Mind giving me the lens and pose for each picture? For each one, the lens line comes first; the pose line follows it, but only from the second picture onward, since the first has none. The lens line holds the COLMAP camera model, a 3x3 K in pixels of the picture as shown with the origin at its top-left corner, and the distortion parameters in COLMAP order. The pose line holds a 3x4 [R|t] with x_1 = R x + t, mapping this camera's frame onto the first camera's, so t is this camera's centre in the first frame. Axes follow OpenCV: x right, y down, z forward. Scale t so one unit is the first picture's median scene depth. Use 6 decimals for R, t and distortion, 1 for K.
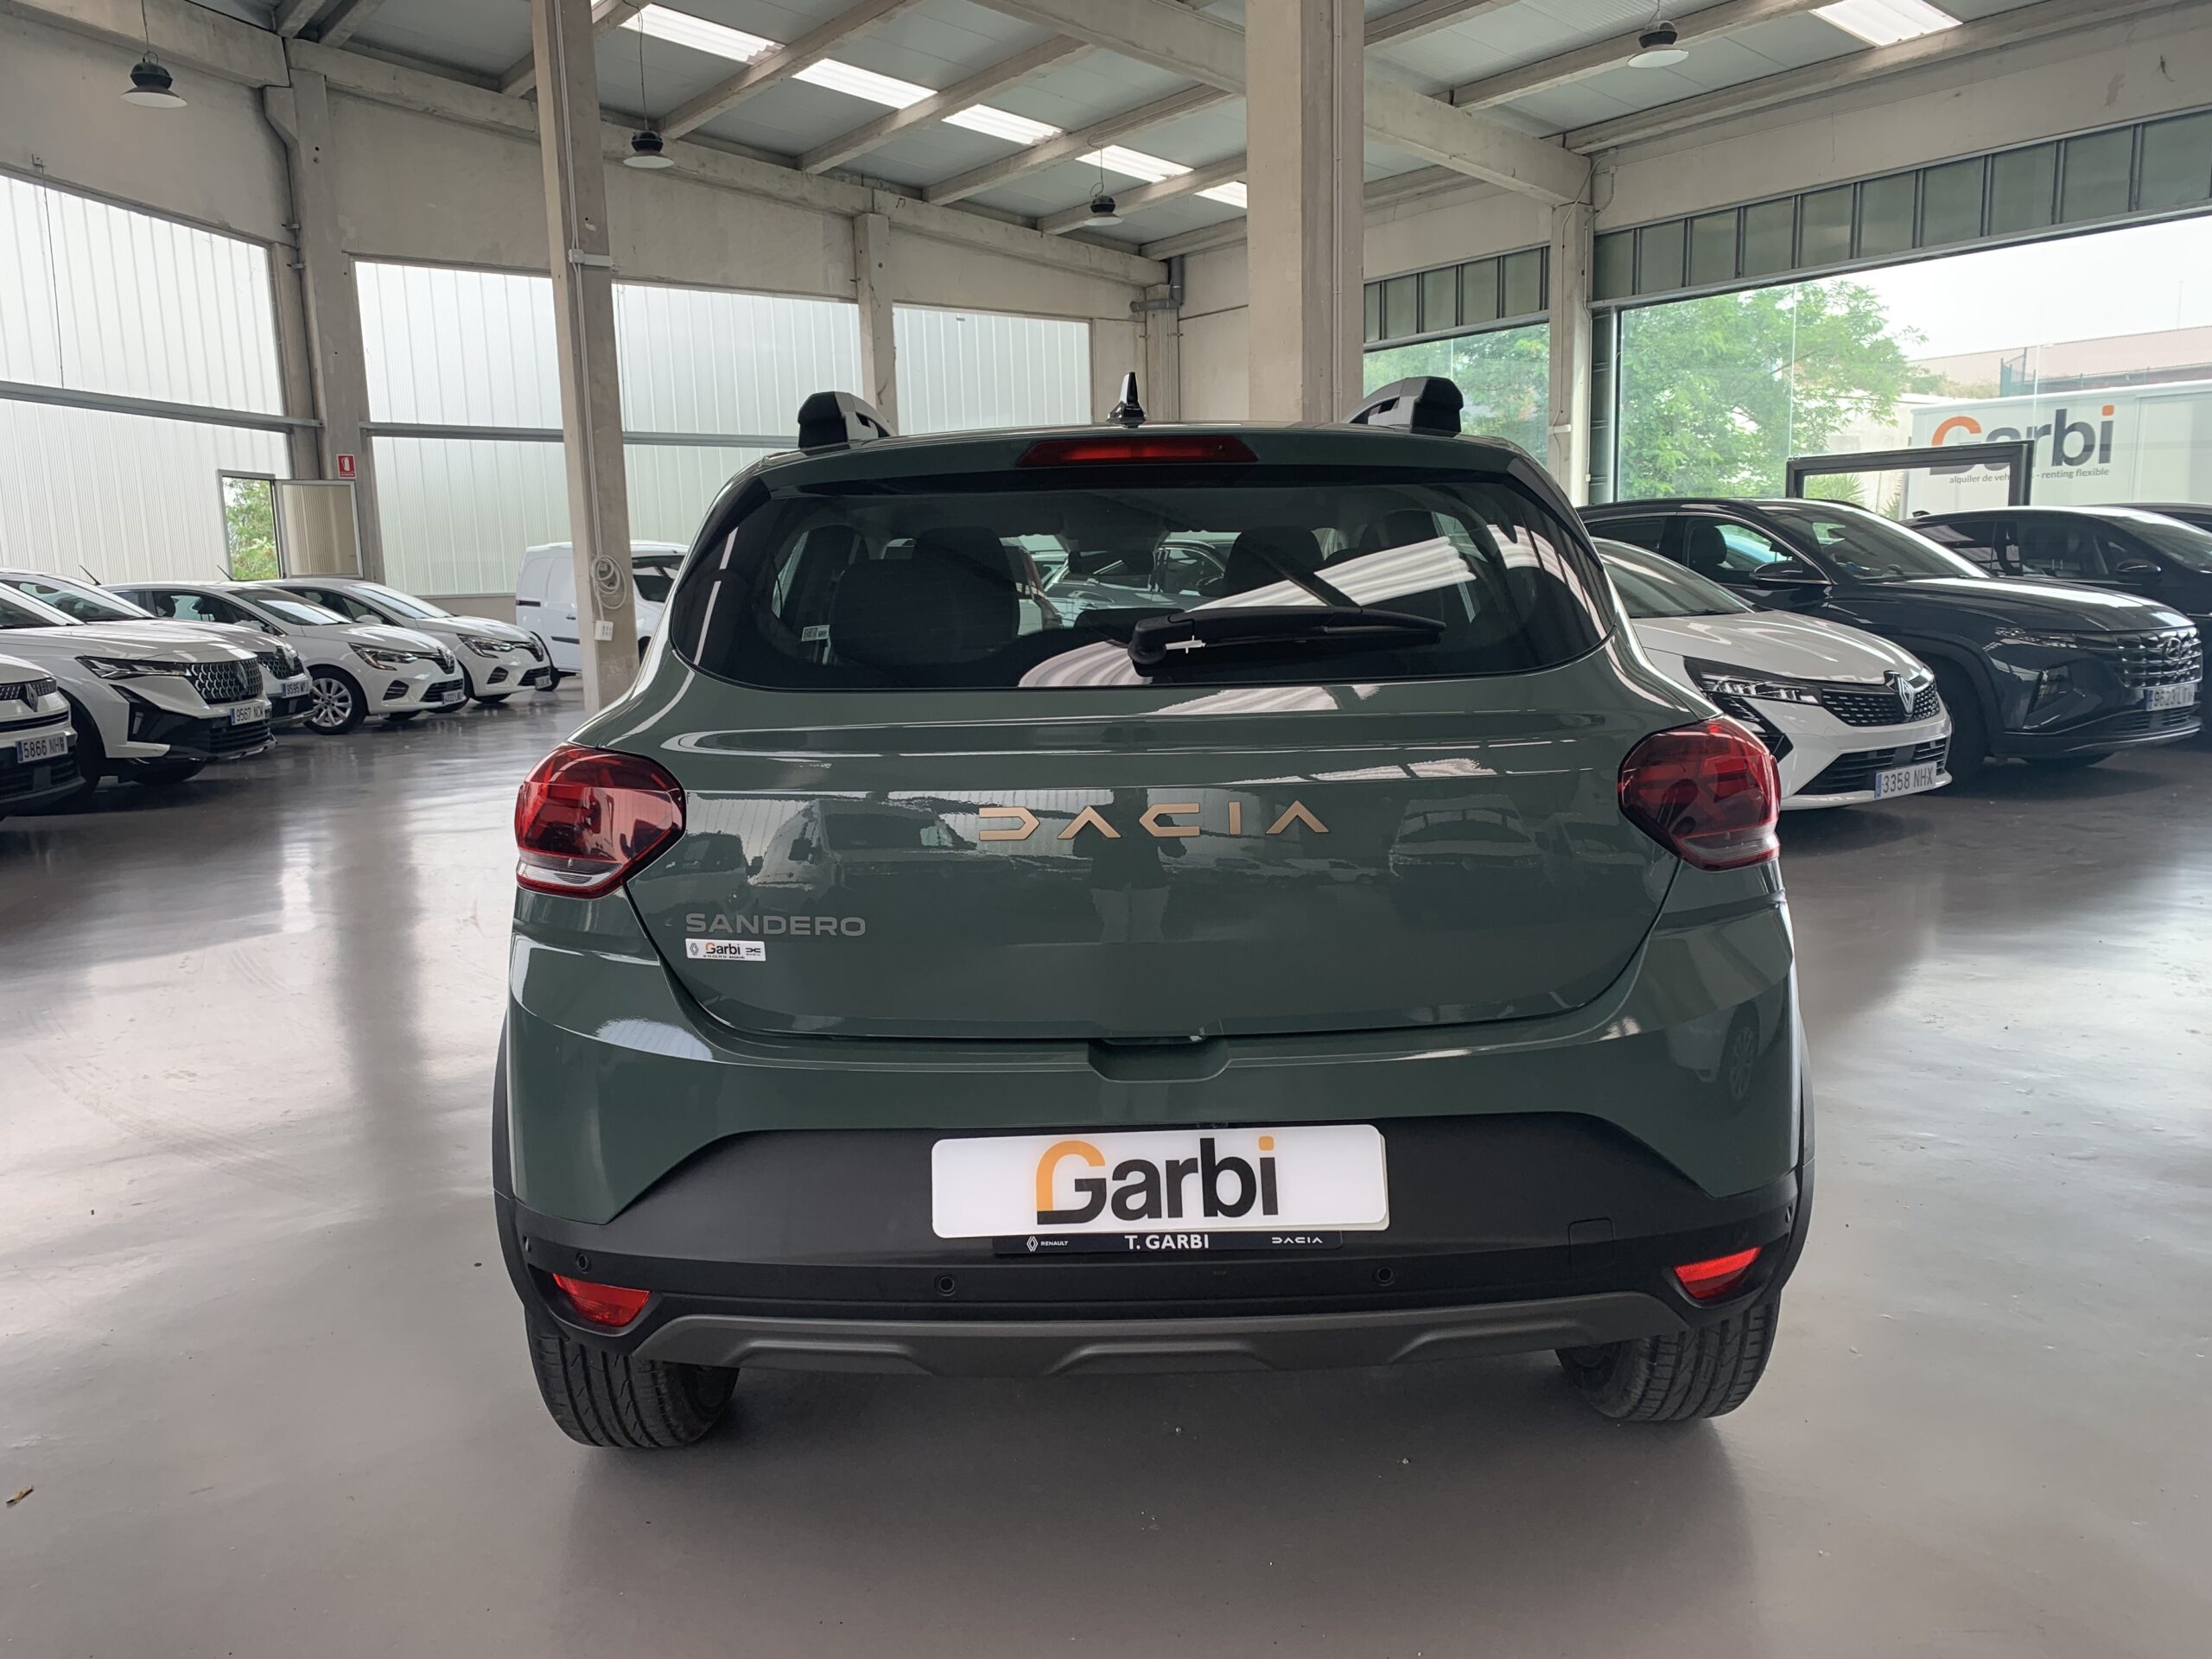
lens RADIAL K [[1729.2, 0, 1099.9], [0, 1729.2, 835.0], [0, 0, 1]] dist [0.020980, -0.007967]
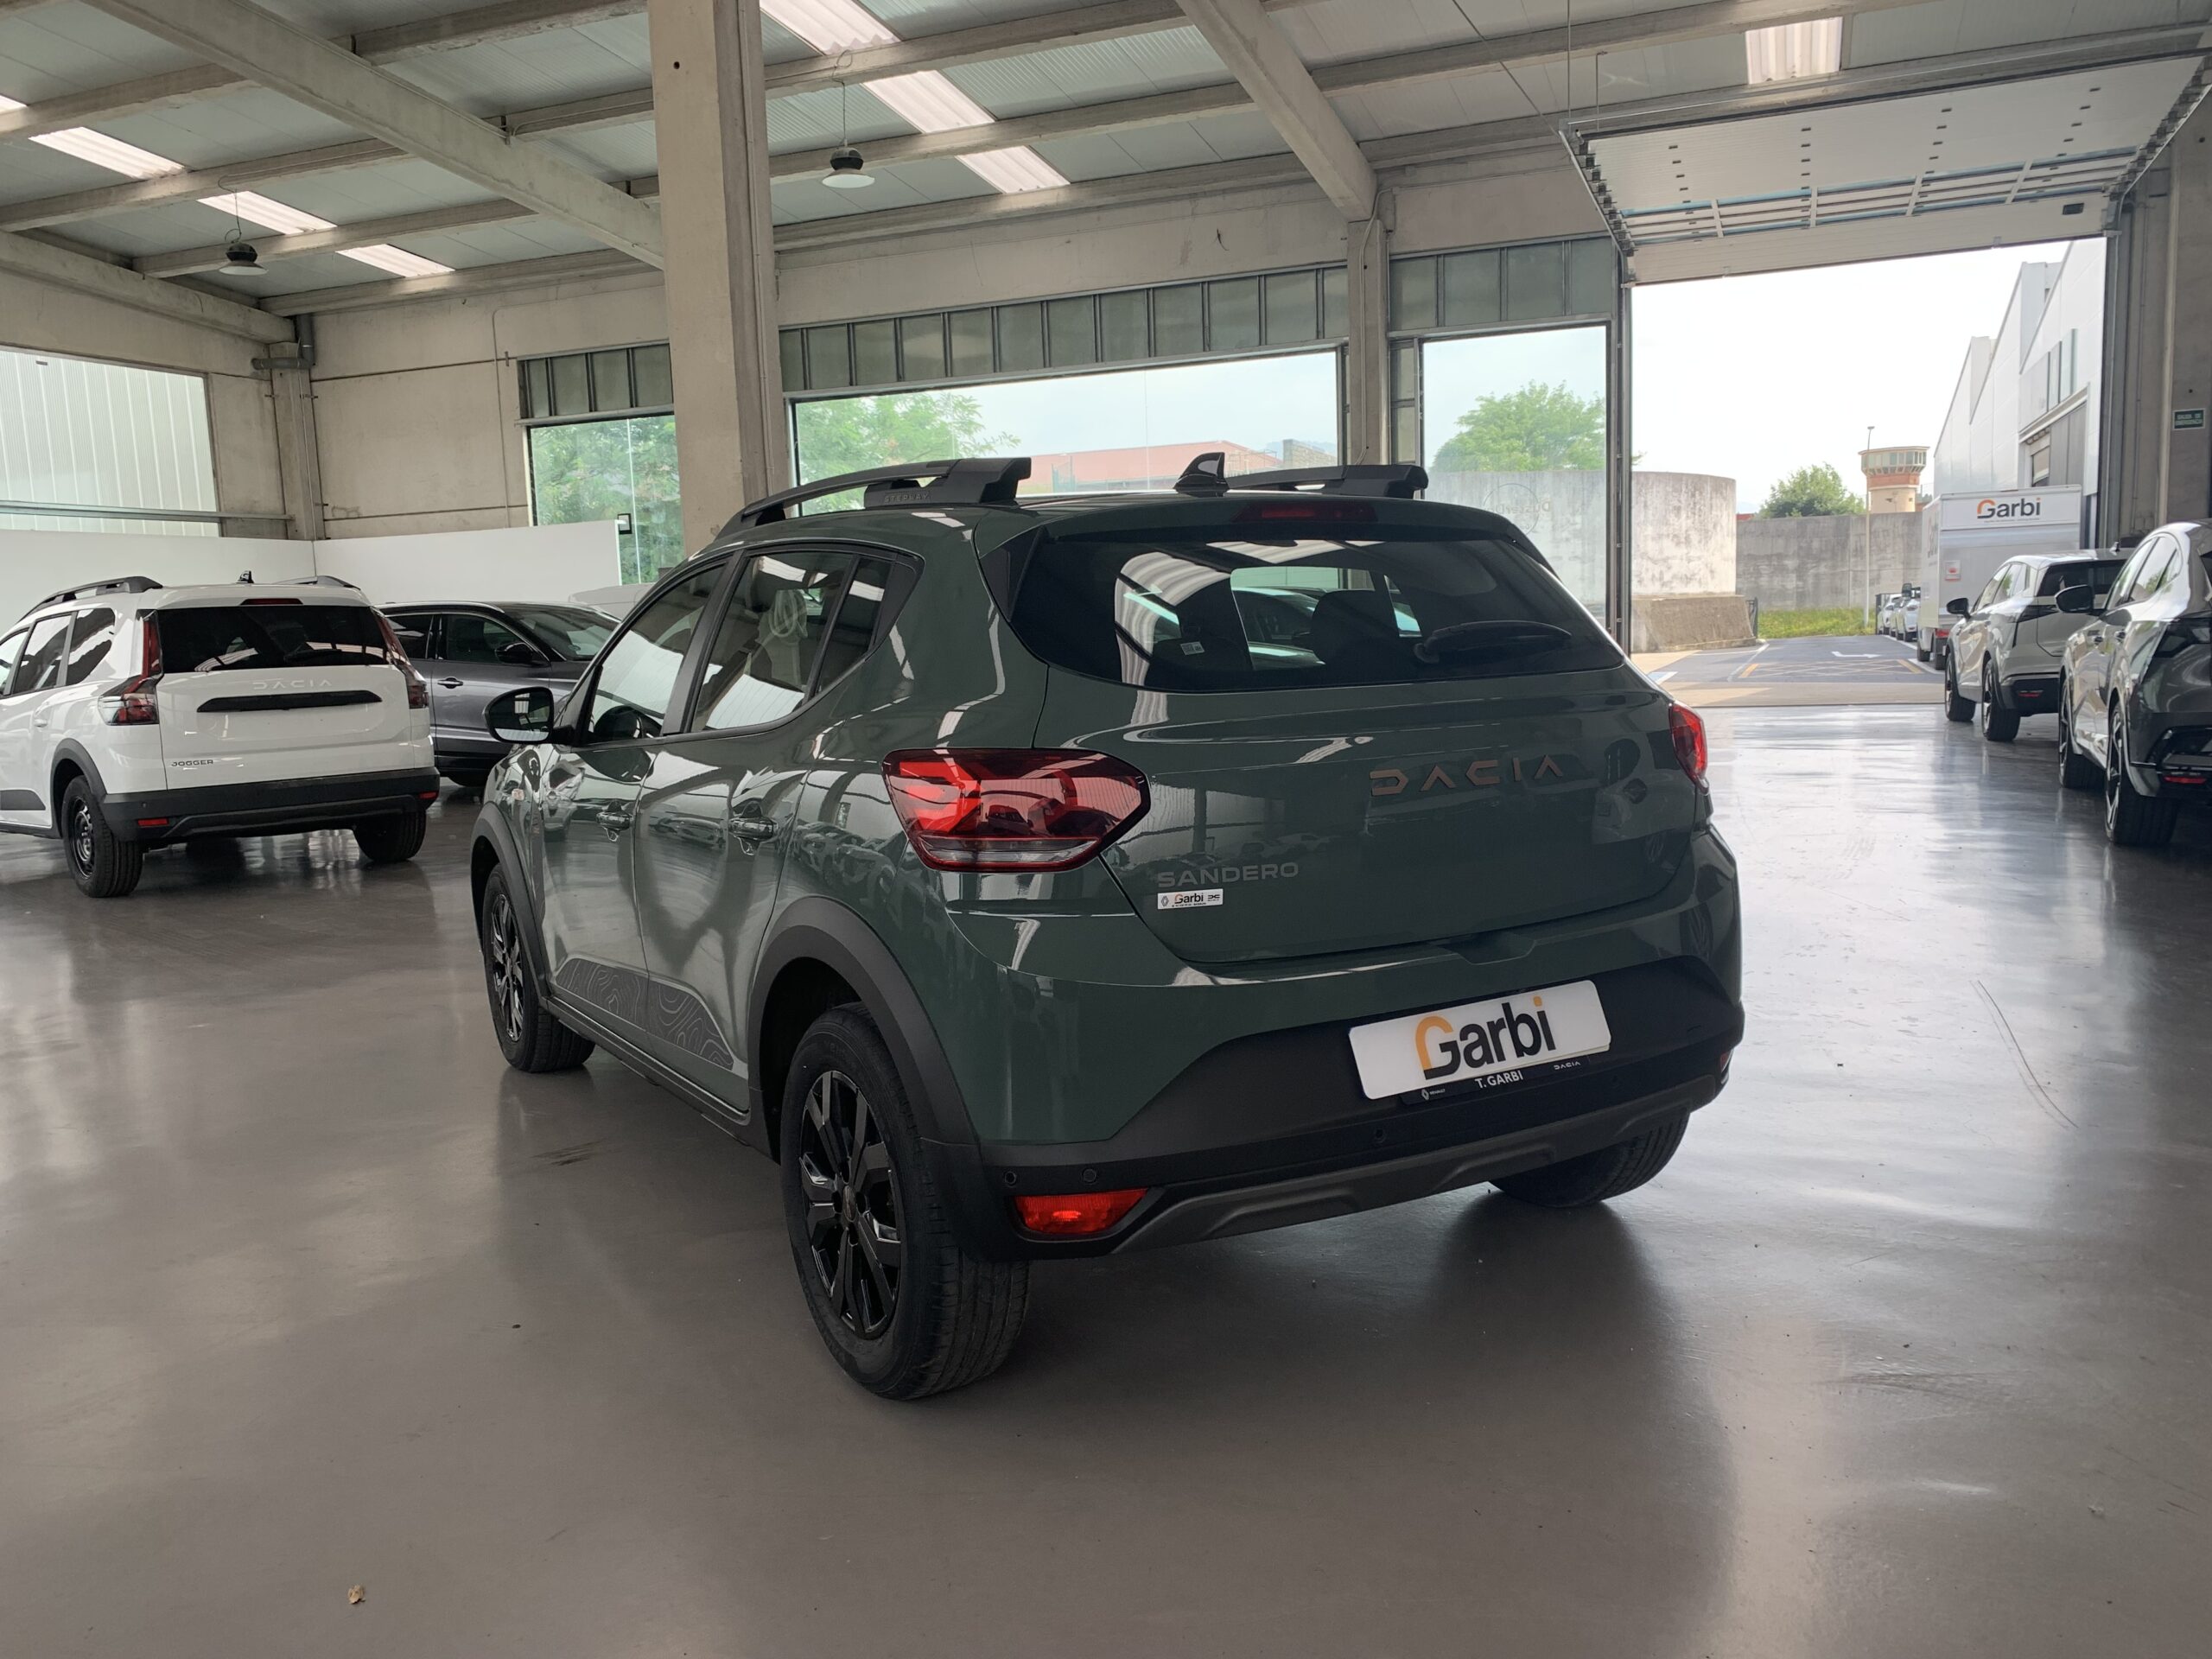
lens RADIAL K [[1729.2, 0, 1099.9], [0, 1729.2, 835.0], [0, 0, 1]] dist [0.020980, -0.007967]
pose [[0.860522, -0.066762, 0.505020, -0.093842], [0.089807, 0.995729, -0.021393, 0.004325], [-0.501435, 0.063764, 0.862842, -0.004306]]
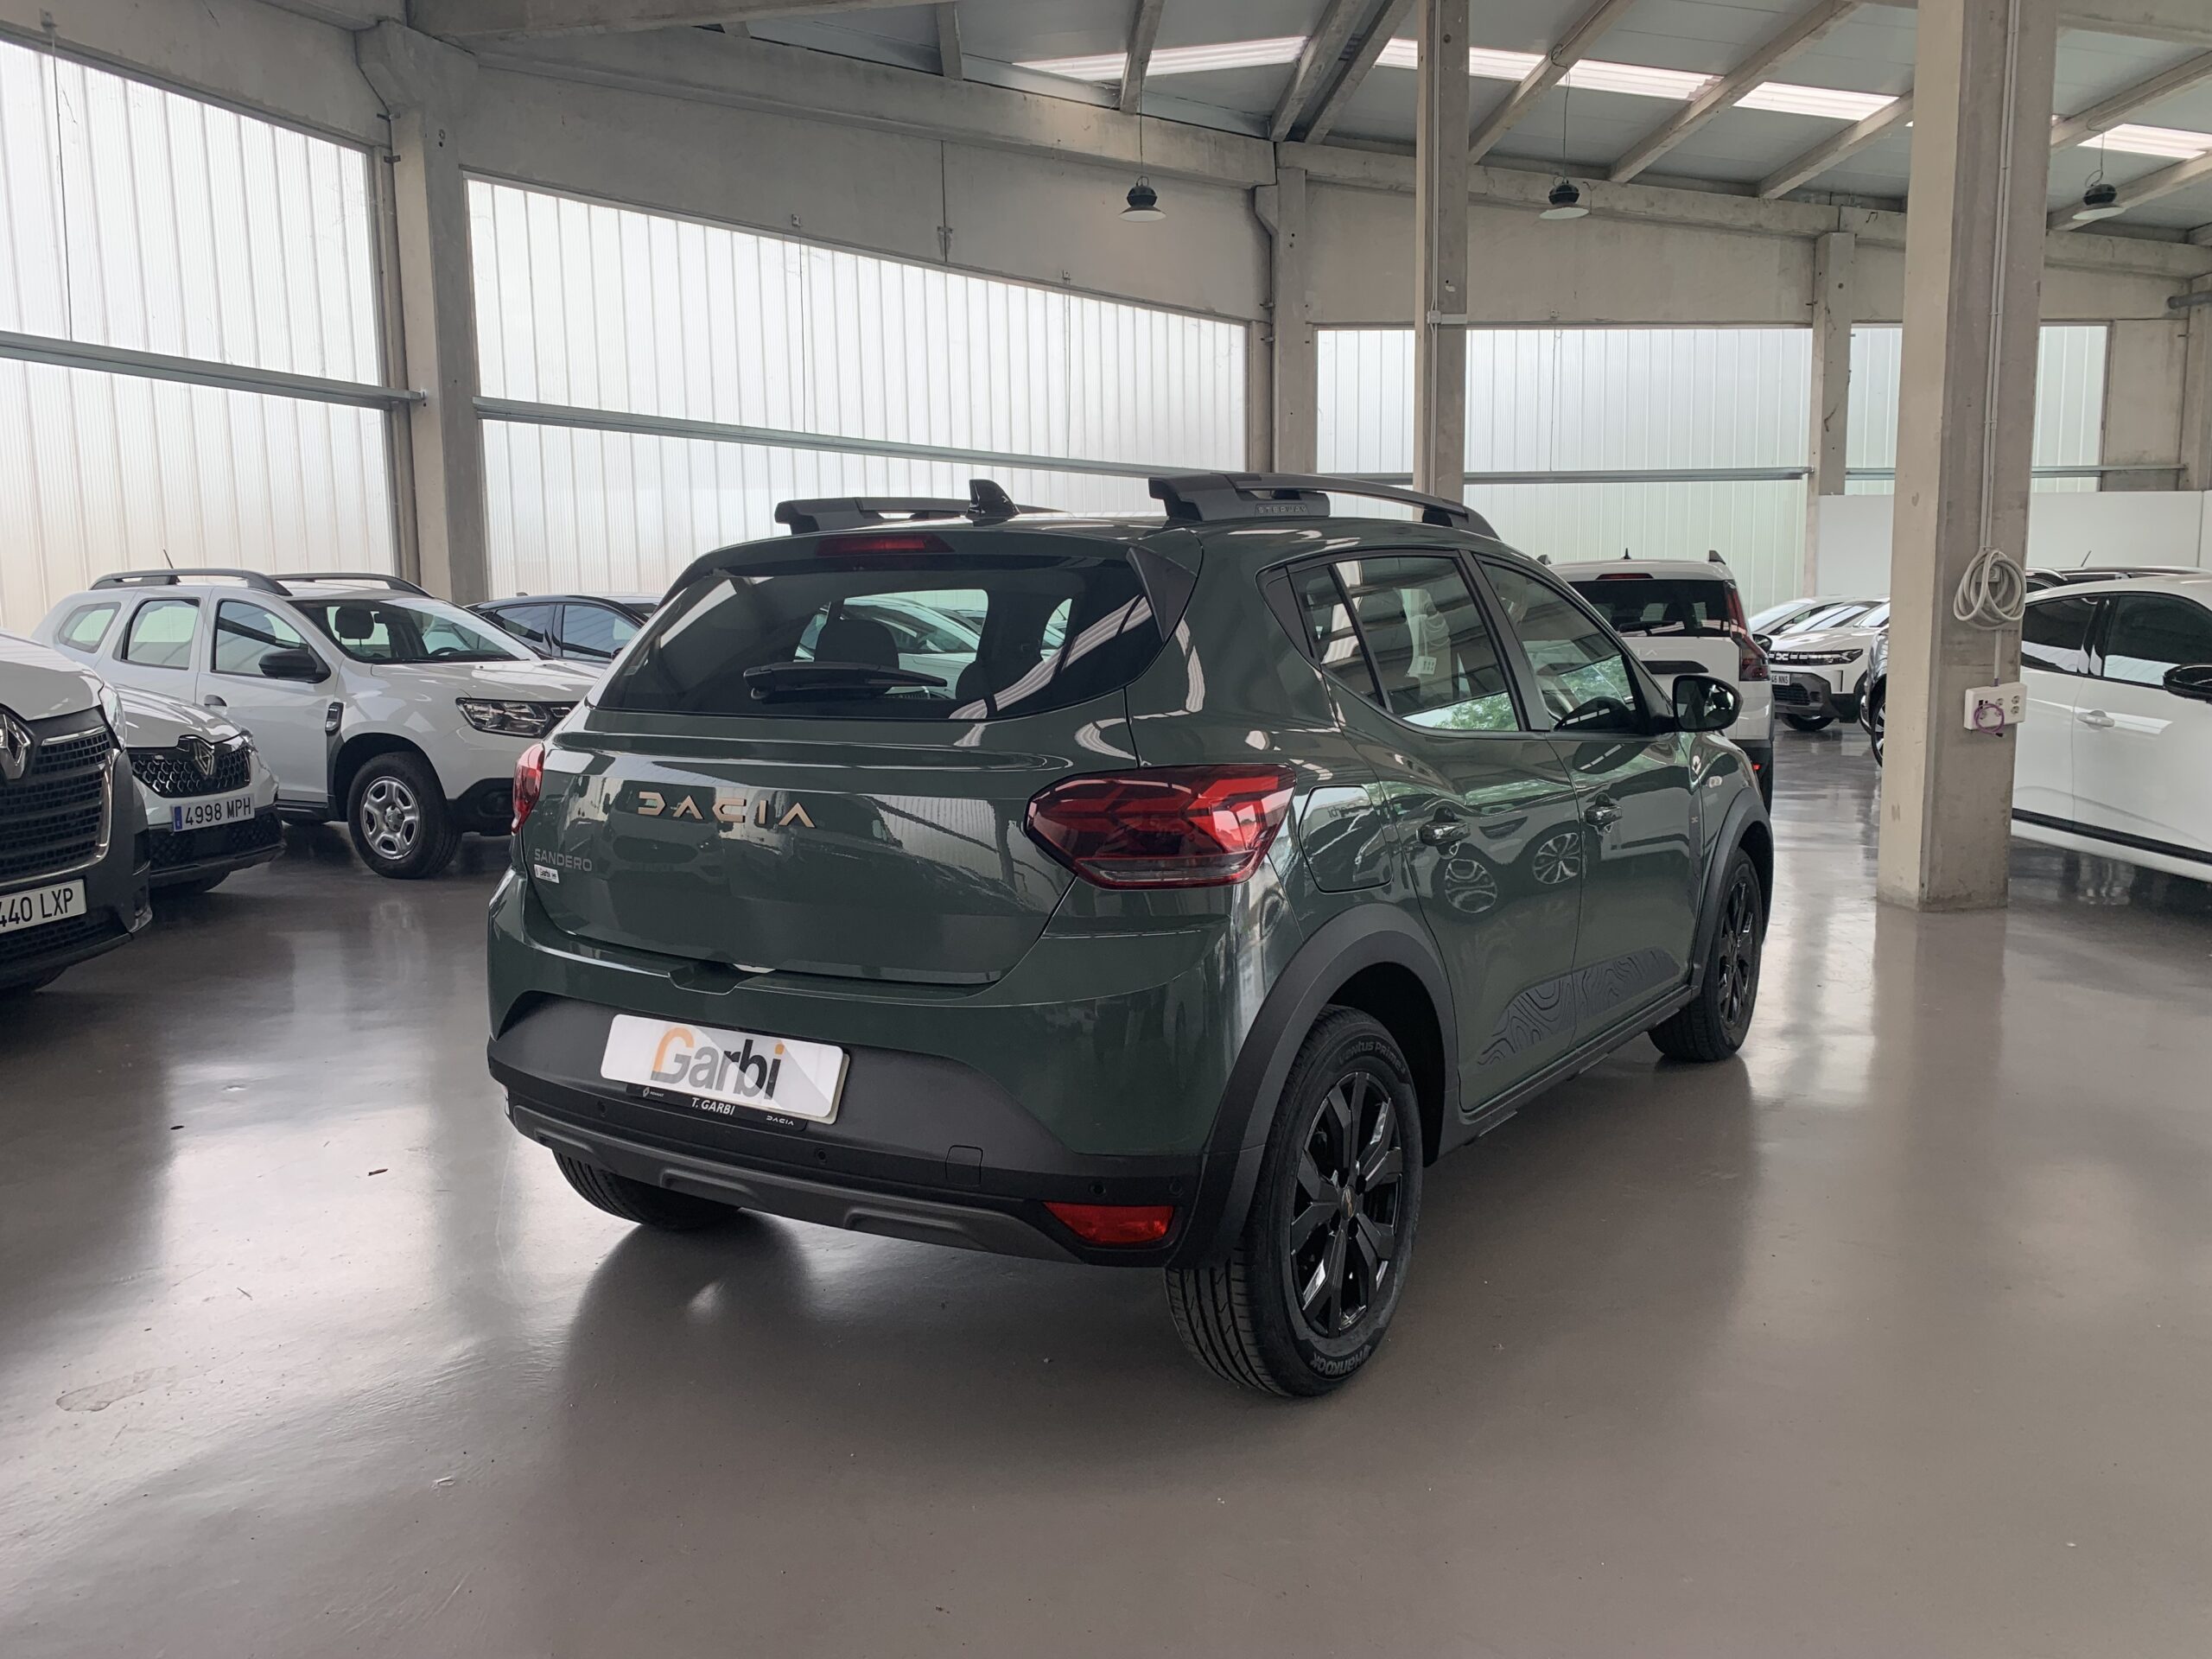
lens RADIAL K [[1729.2, 0, 1099.9], [0, 1729.2, 835.0], [0, 0, 1]] dist [0.020980, -0.007967]
pose [[0.832517, 0.082137, -0.547876, 0.108417], [-0.091860, 0.995725, 0.009694, -0.002948], [0.546330, 0.042257, 0.836503, -0.002170]]
